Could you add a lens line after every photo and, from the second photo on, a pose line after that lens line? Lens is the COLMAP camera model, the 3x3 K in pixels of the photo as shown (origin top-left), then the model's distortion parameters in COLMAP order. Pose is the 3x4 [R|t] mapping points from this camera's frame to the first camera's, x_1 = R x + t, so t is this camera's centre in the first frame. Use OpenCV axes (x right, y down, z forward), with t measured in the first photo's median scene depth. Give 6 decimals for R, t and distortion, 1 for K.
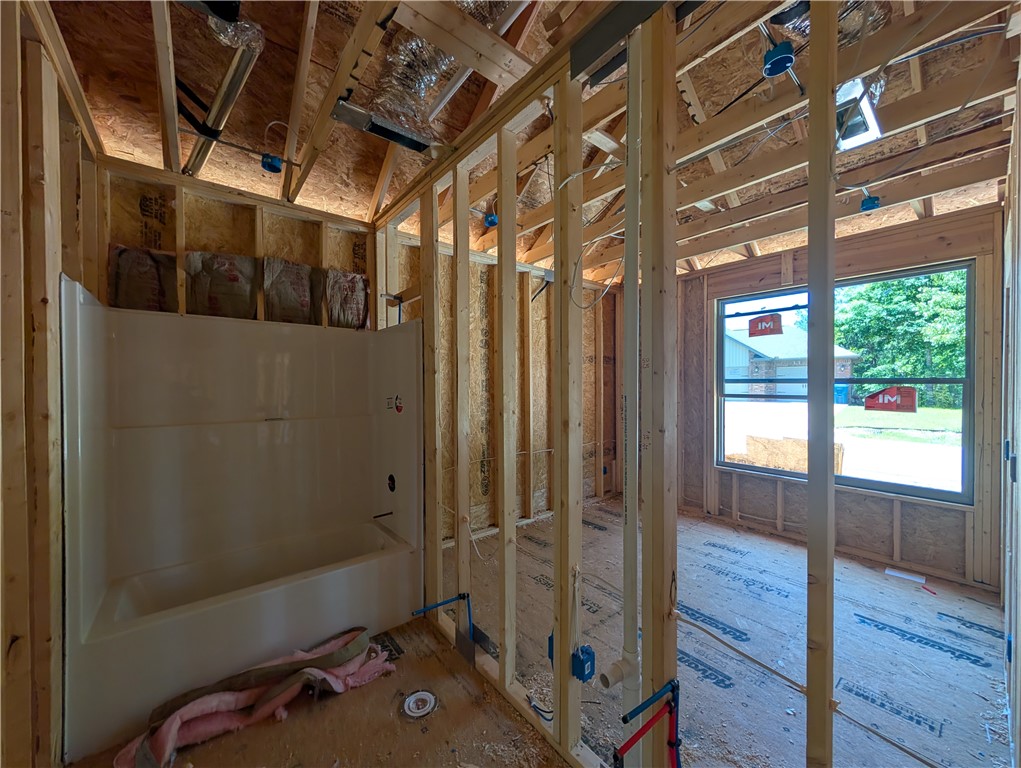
lens RADIAL K [[386.2, 0, 513.4], [0, 386.2, 387.4], [0, 0, 1]] dist [0.002805, -0.000464]
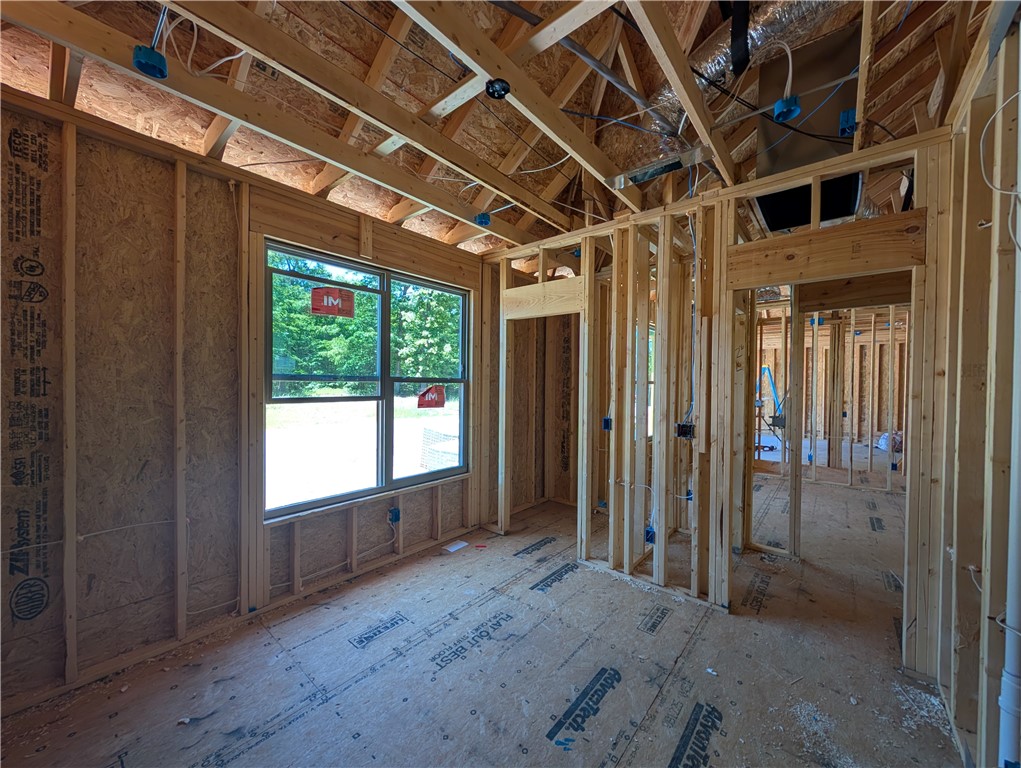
lens RADIAL K [[386.2, 0, 511.3], [0, 386.2, 387.8], [0, 0, 1]] dist [0.002805, -0.000464]
pose [[-0.184473, -0.009656, 0.982790, -0.126755], [0.003405, 0.999939, 0.010463, -0.004503], [-0.982832, 0.005277, -0.184429, 0.808457]]
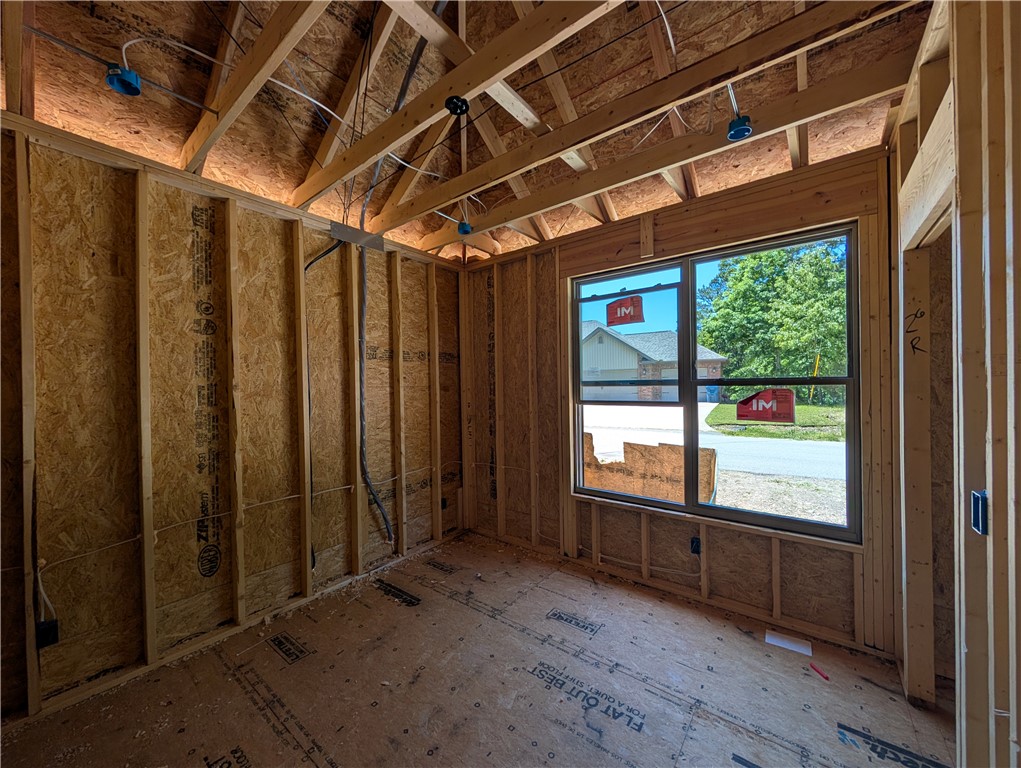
lens RADIAL K [[386.2, 0, 513.1], [0, 386.2, 386.4], [0, 0, 1]] dist [0.002805, -0.000464]
pose [[0.975004, -0.012174, 0.221852, 0.260701], [0.014493, 0.999856, -0.008830, -0.006229], [-0.221713, 0.011824, 0.975040, 0.298647]]
